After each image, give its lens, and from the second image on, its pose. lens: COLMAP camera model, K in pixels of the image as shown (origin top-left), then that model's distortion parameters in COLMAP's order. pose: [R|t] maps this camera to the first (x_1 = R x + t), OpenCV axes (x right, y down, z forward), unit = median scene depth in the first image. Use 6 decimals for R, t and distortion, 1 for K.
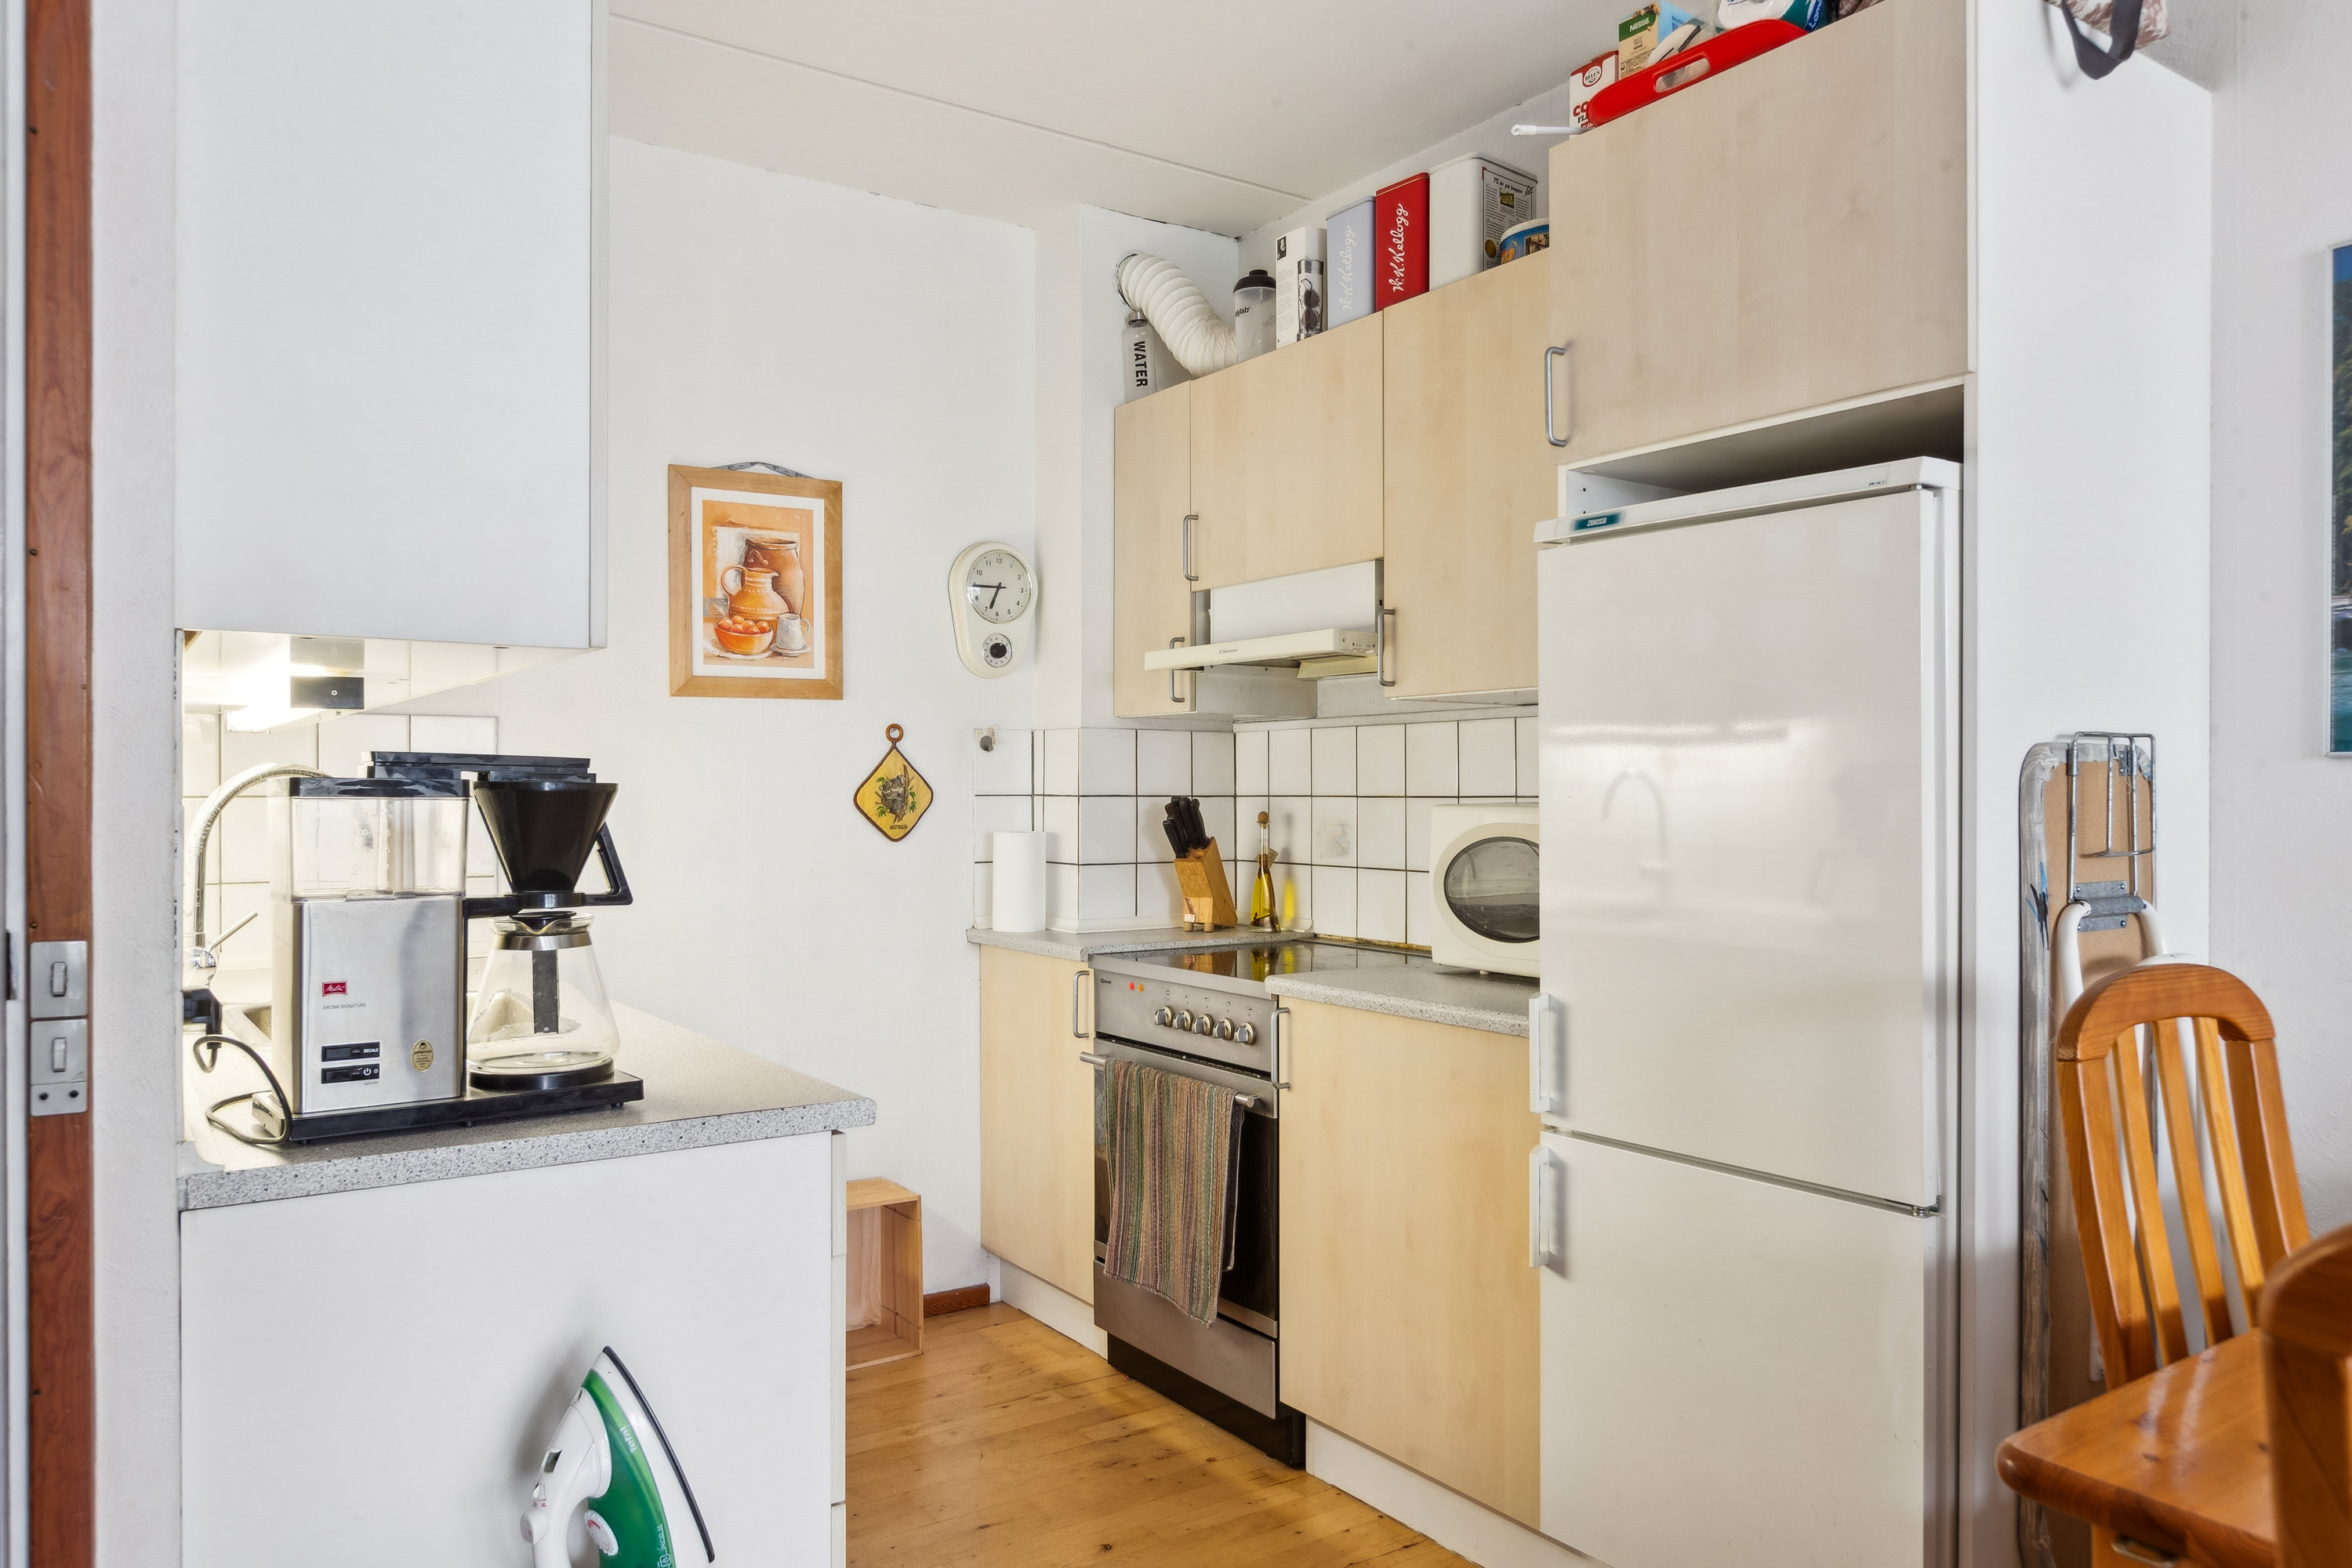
lens RADIAL K [[1583.7, 0, 1162.2], [0, 1583.7, 790.3], [0, 0, 1]] dist [-0.011063, 0.008196]
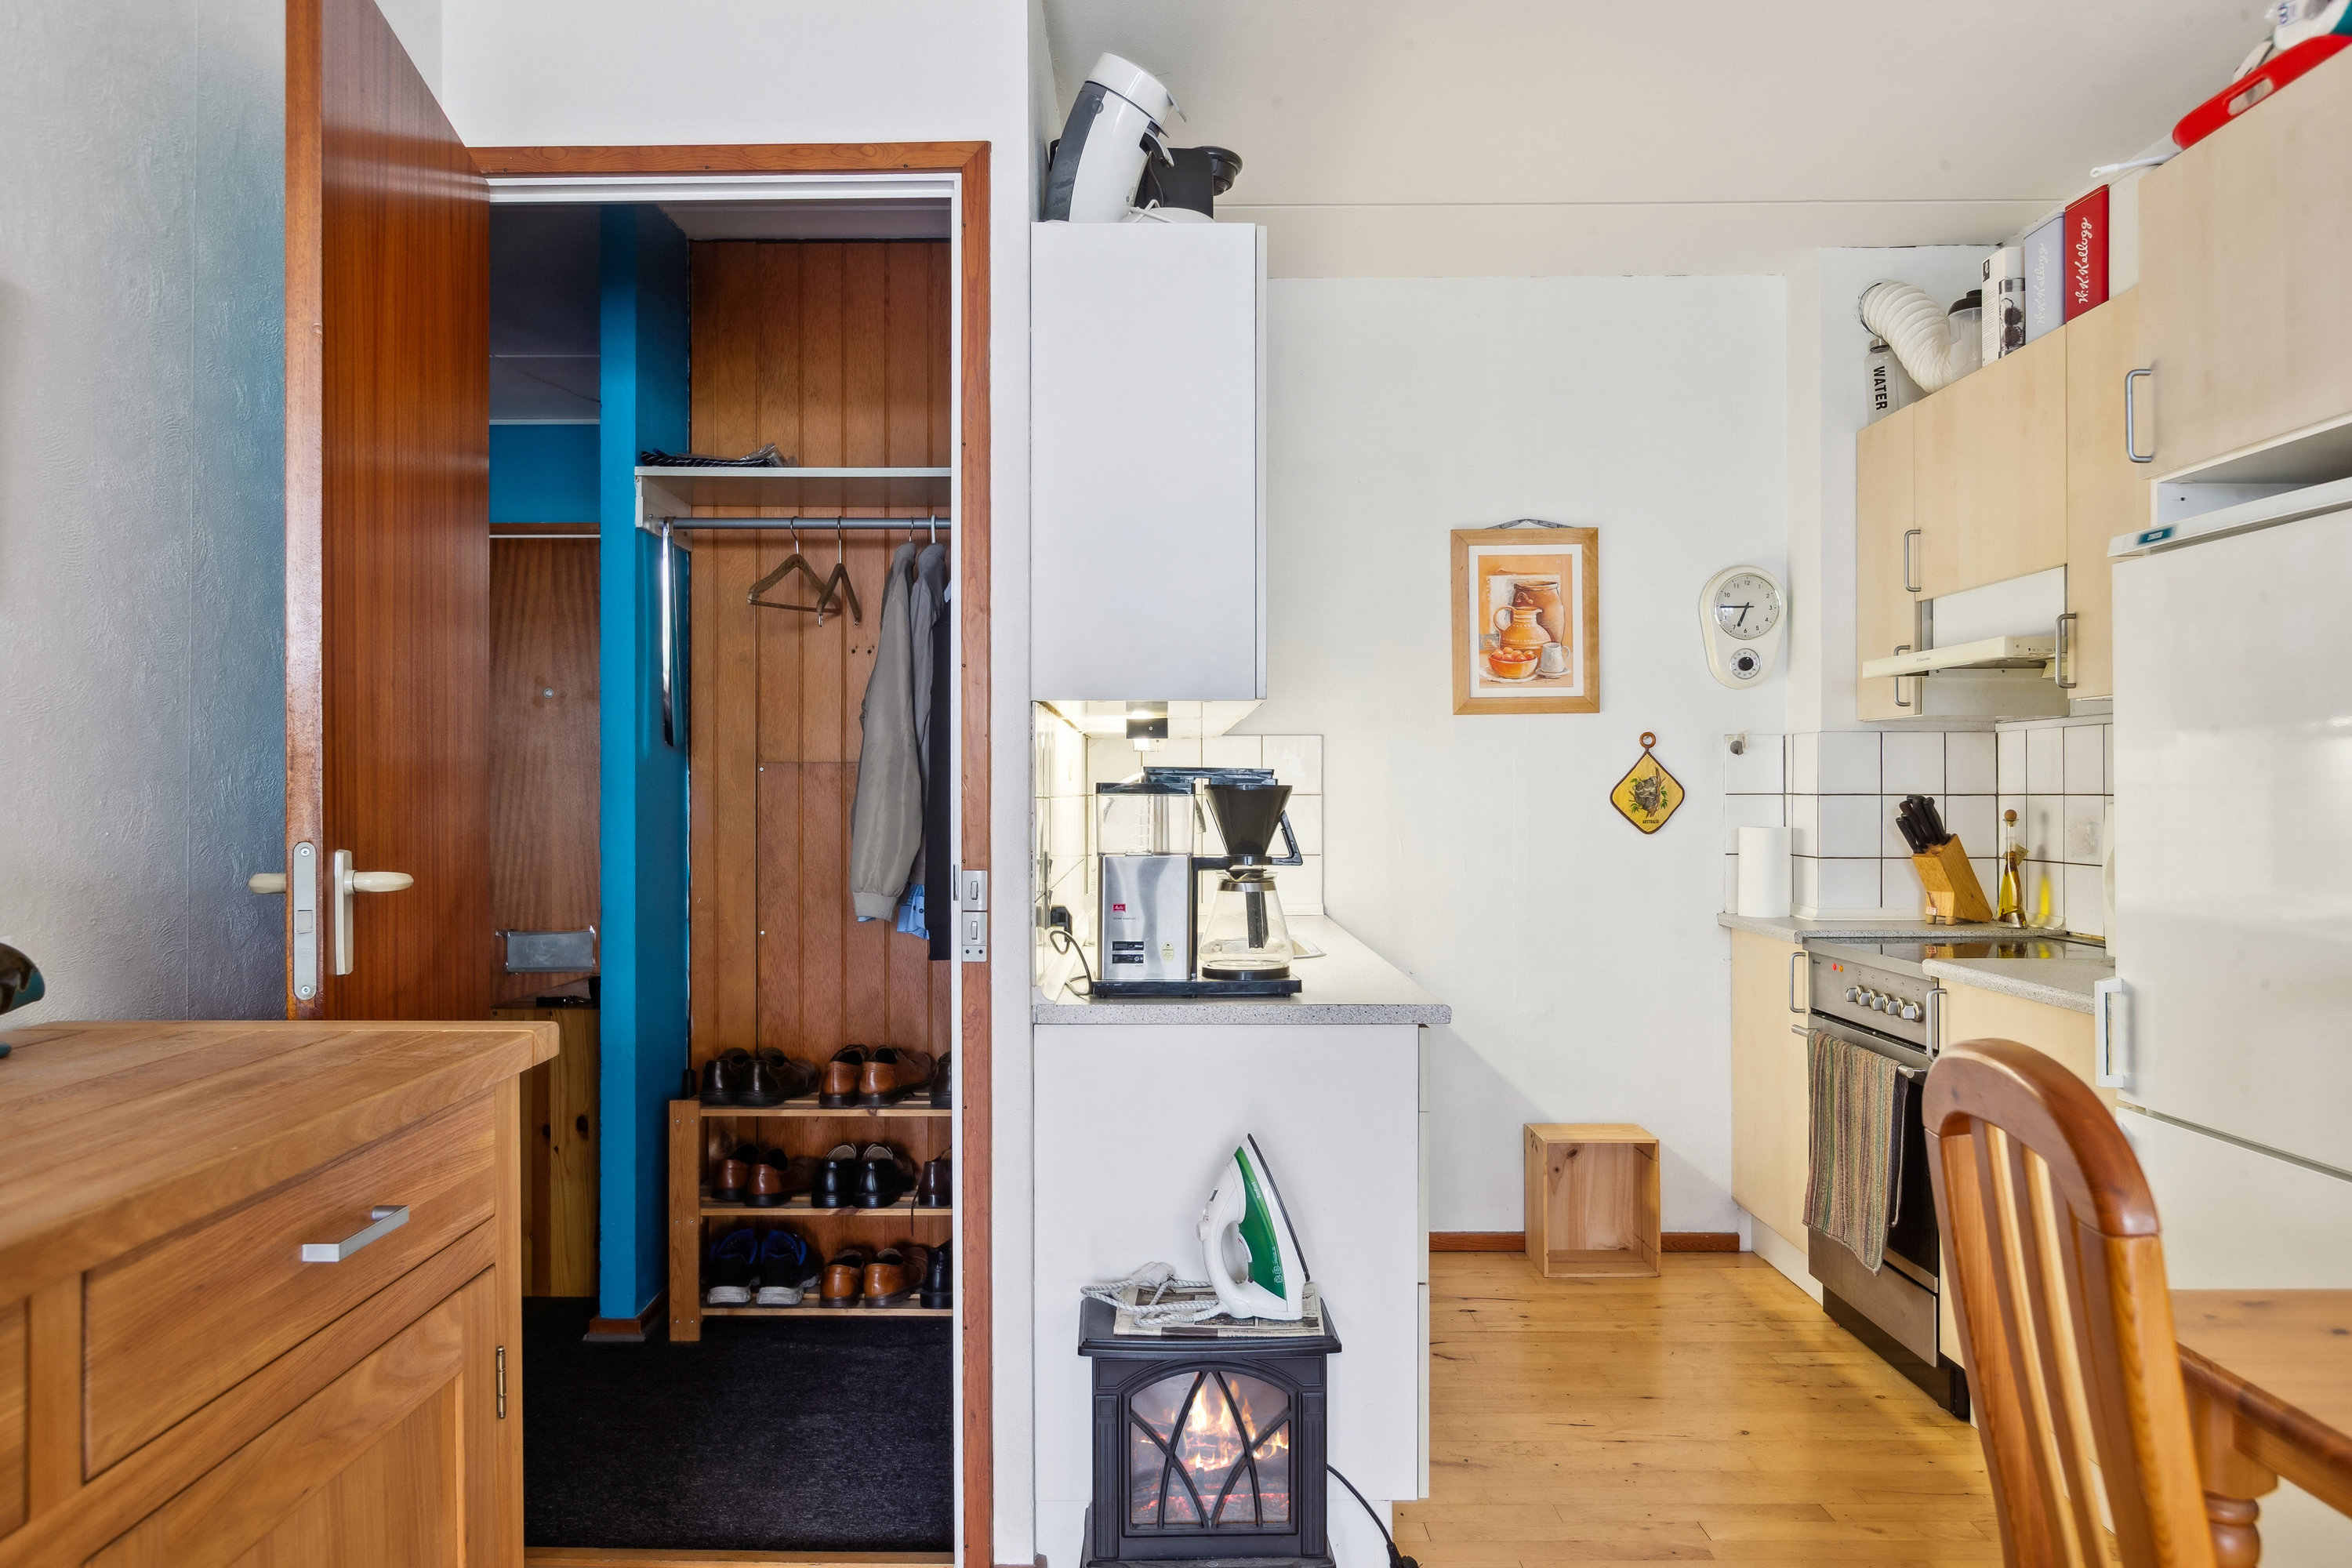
lens RADIAL K [[1583.7, 0, 1162.2], [0, 1583.7, 790.3], [0, 0, 1]] dist [-0.011063, 0.008196]
pose [[0.823697, -0.001788, -0.567027, 0.205951], [0.001767, 0.999998, -0.000587, 0.000653], [0.567027, -0.000518, 0.823699, -0.160295]]
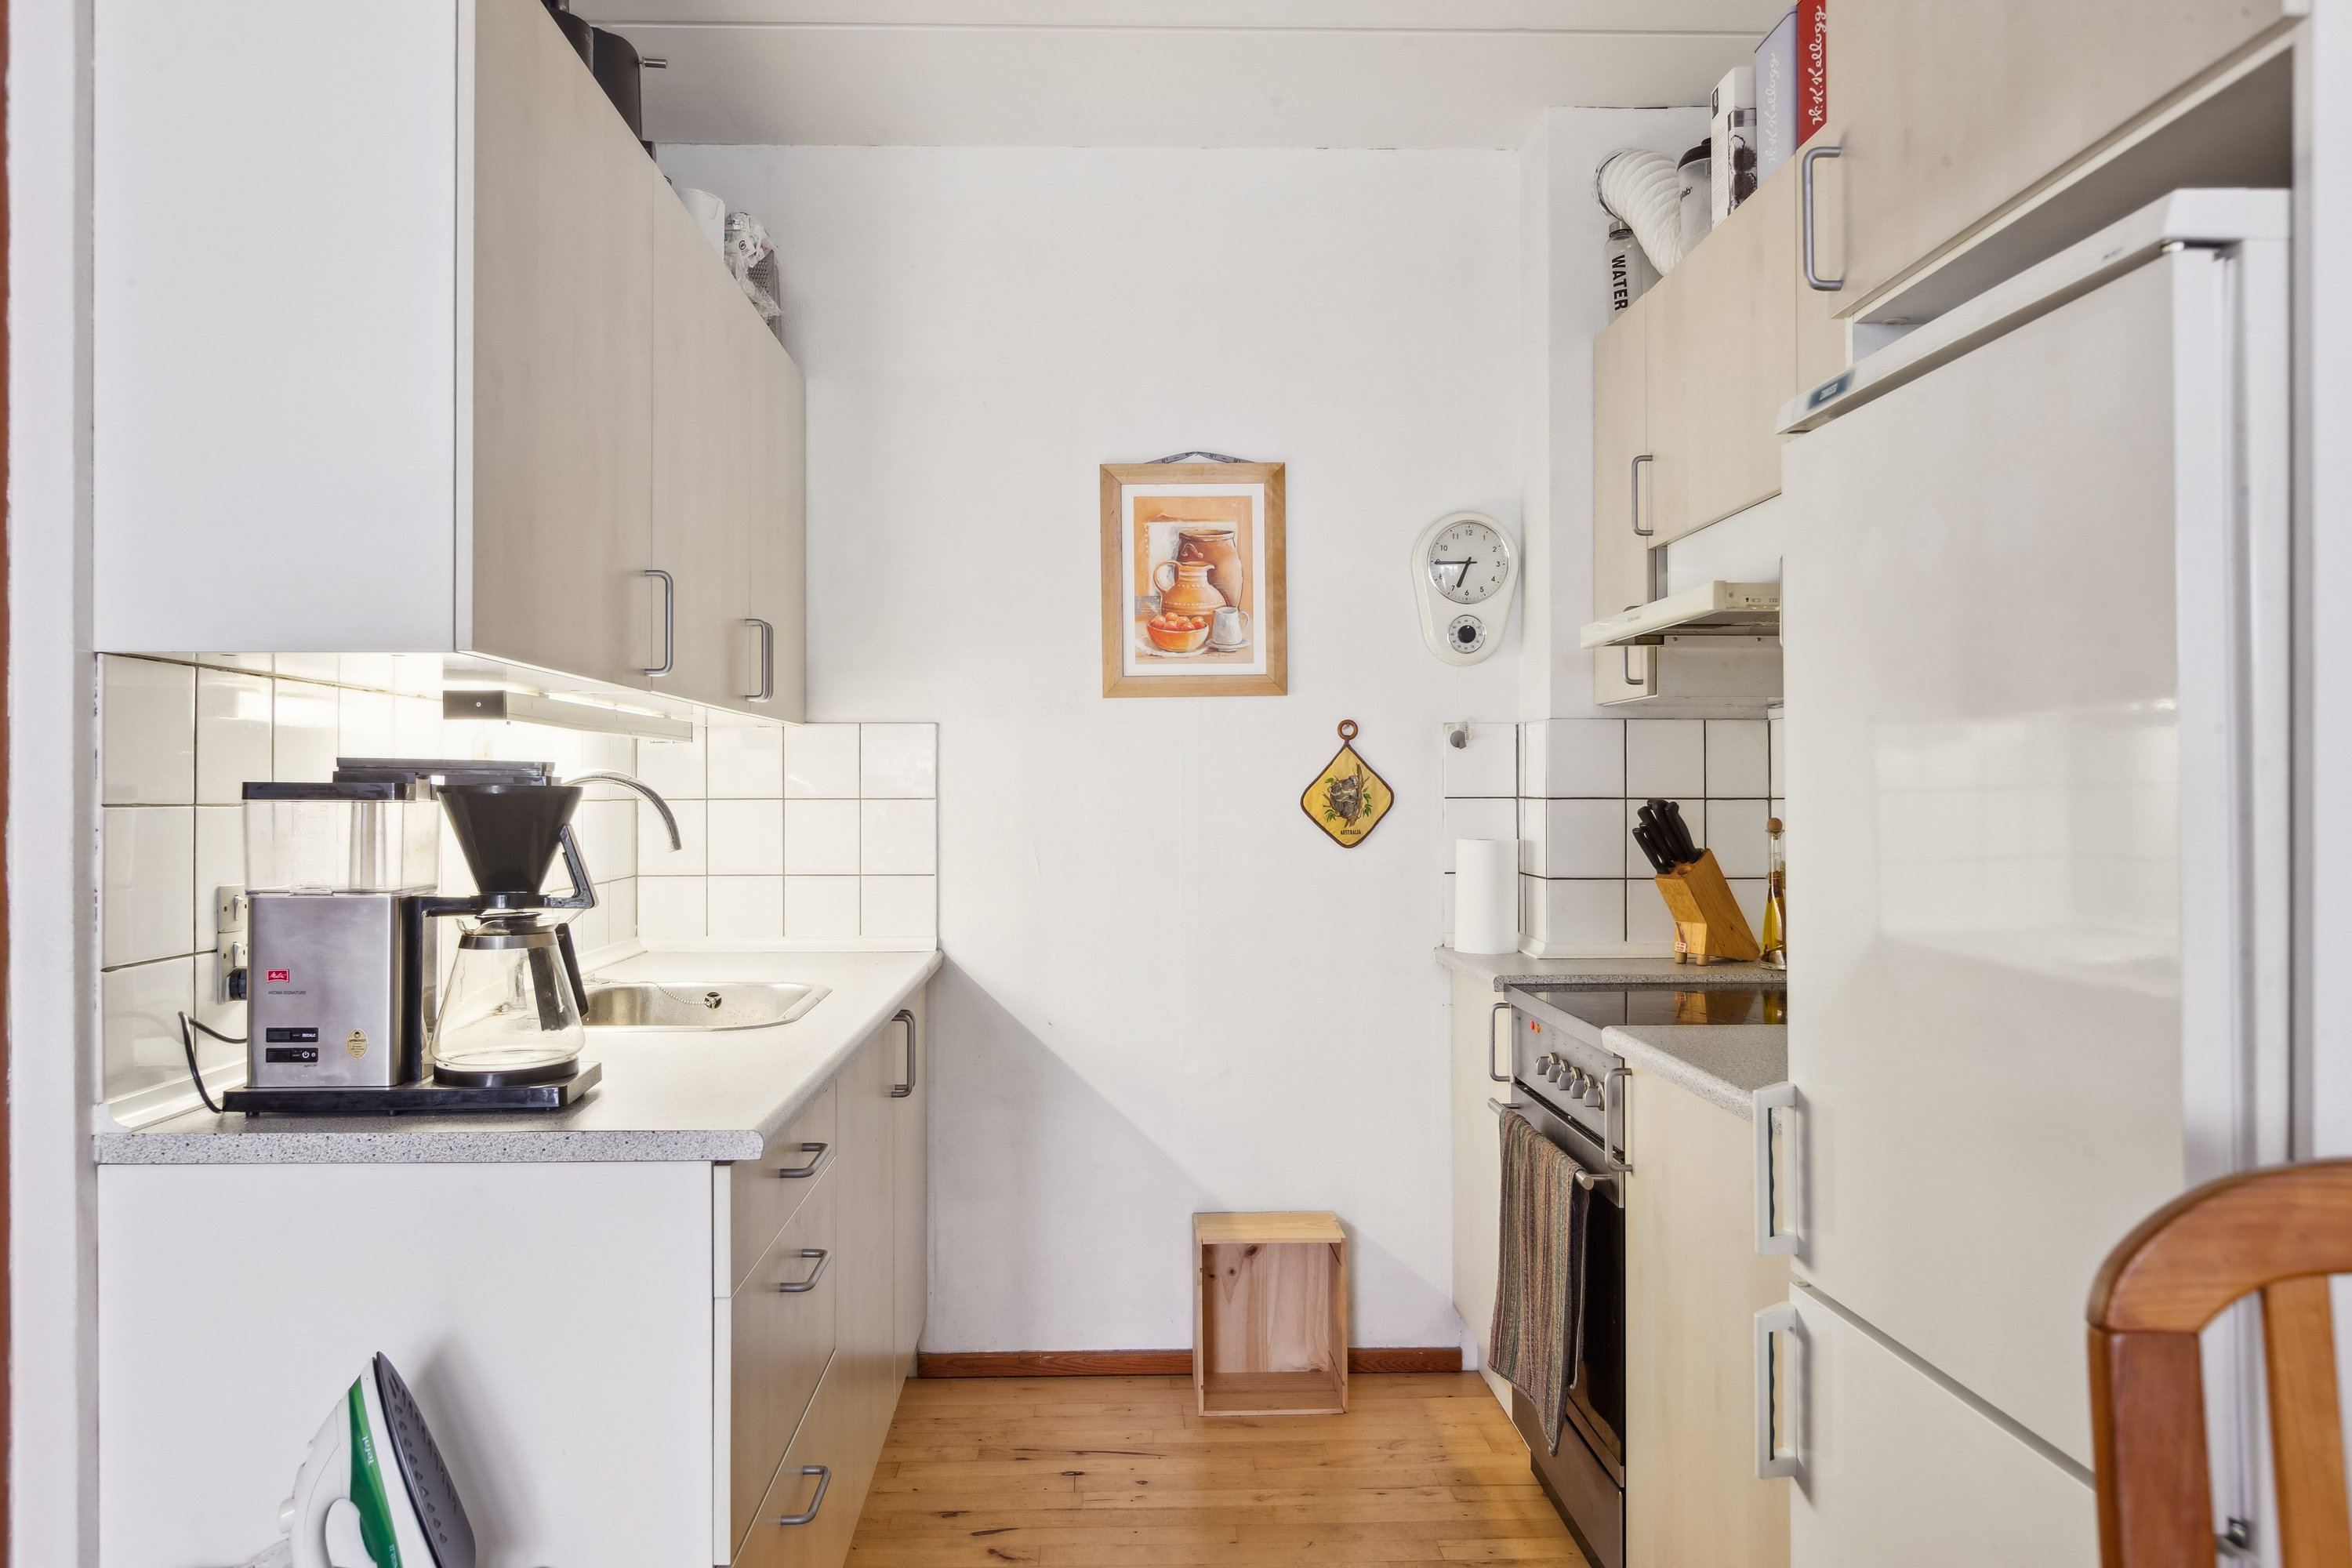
lens RADIAL K [[1588.7, 0, 1165.7], [0, 1588.7, 787.9], [0, 0, 1]] dist [-0.010721, 0.004362]
pose [[0.844785, -0.003652, -0.535093, 0.250433], [0.002215, 0.999992, -0.003328, 0.000460], [0.535101, 0.001626, 0.844786, 0.175974]]
